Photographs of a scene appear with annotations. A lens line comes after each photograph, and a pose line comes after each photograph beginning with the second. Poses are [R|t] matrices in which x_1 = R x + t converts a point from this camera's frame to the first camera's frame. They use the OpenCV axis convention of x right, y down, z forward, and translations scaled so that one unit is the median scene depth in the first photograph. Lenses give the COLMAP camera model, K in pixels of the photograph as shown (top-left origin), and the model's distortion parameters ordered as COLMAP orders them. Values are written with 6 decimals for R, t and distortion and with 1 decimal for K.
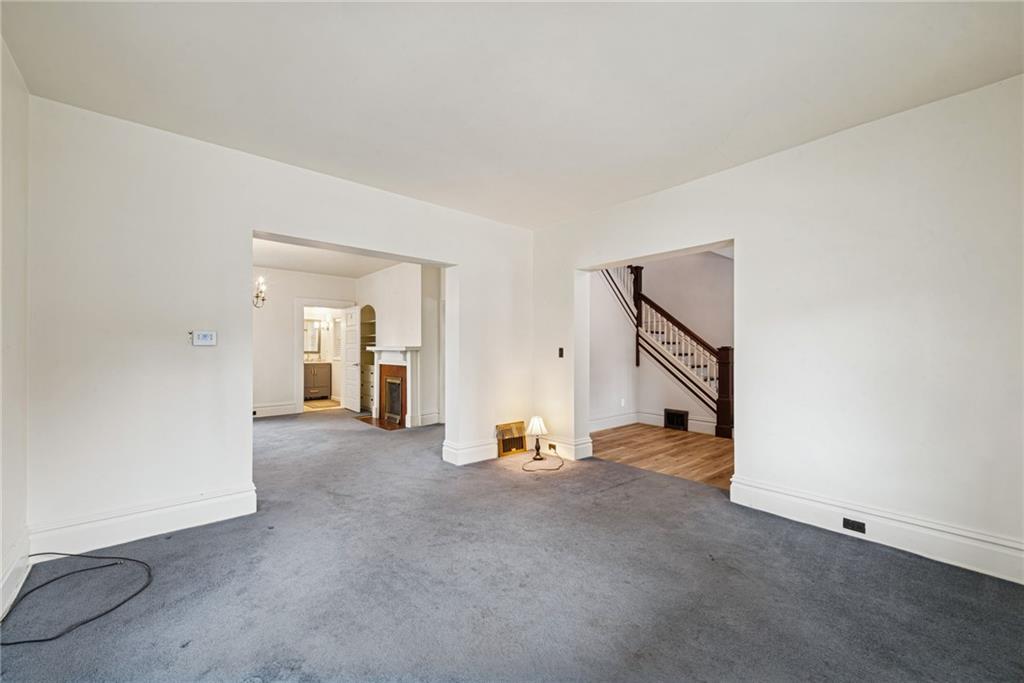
lens RADIAL K [[399.6, 0, 505.4], [0, 399.6, 339.6], [0, 0, 1]] dist [0.003496, -0.000180]
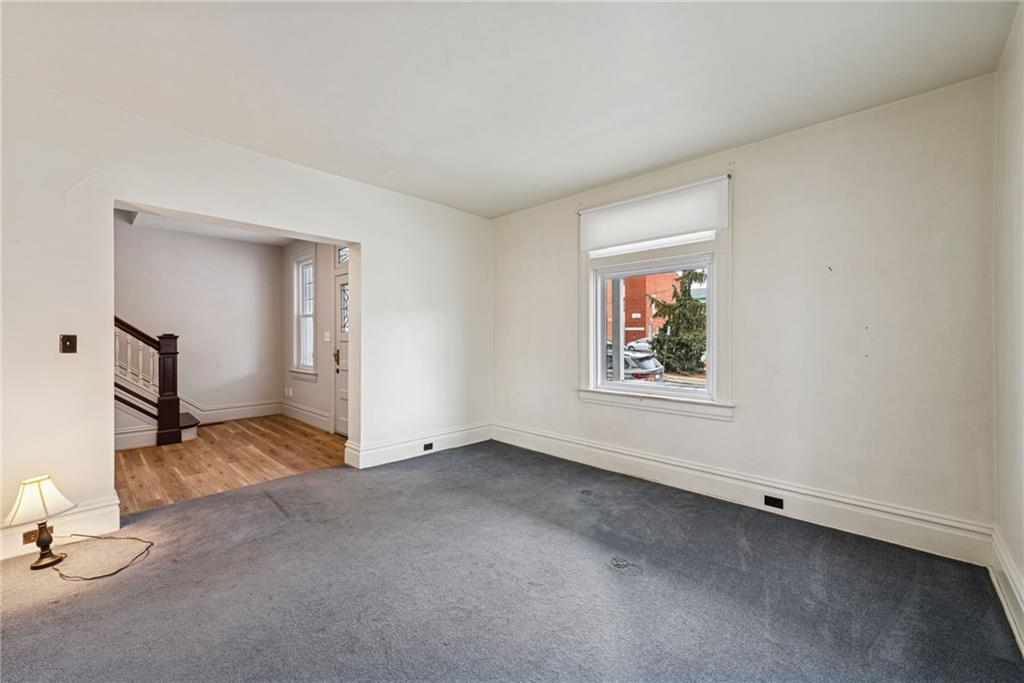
lens RADIAL K [[399.6, 0, 510.5], [0, 399.6, 338.4], [0, 0, 1]] dist [0.003496, -0.000180]
pose [[-0.106559, 0.004624, 0.994296, -0.452084], [-0.023934, 0.999688, -0.007214, 0.016013], [-0.994018, -0.024566, -0.106415, 0.490634]]
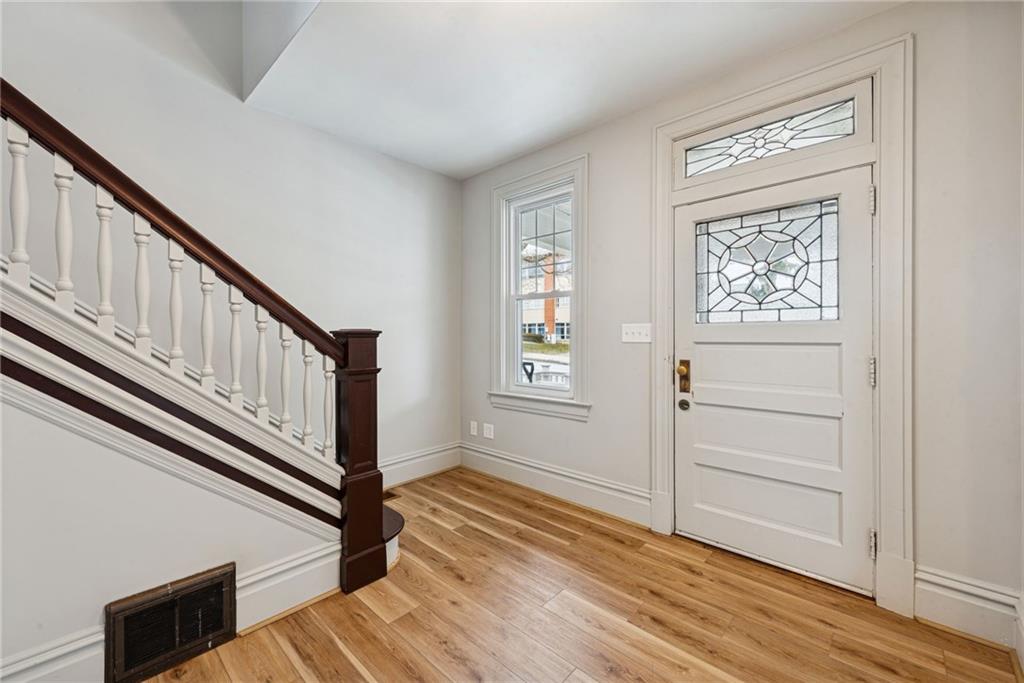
lens RADIAL K [[409.0, 0, 514.7], [0, 409.0, 338.9], [0, 0, 1]] dist [0.009395, -0.000363]
pose [[-0.111896, 0.001167, 0.993719, 0.207556], [-0.023004, 0.999728, -0.003765, 0.030122], [-0.993454, -0.023281, -0.111839, 1.148819]]
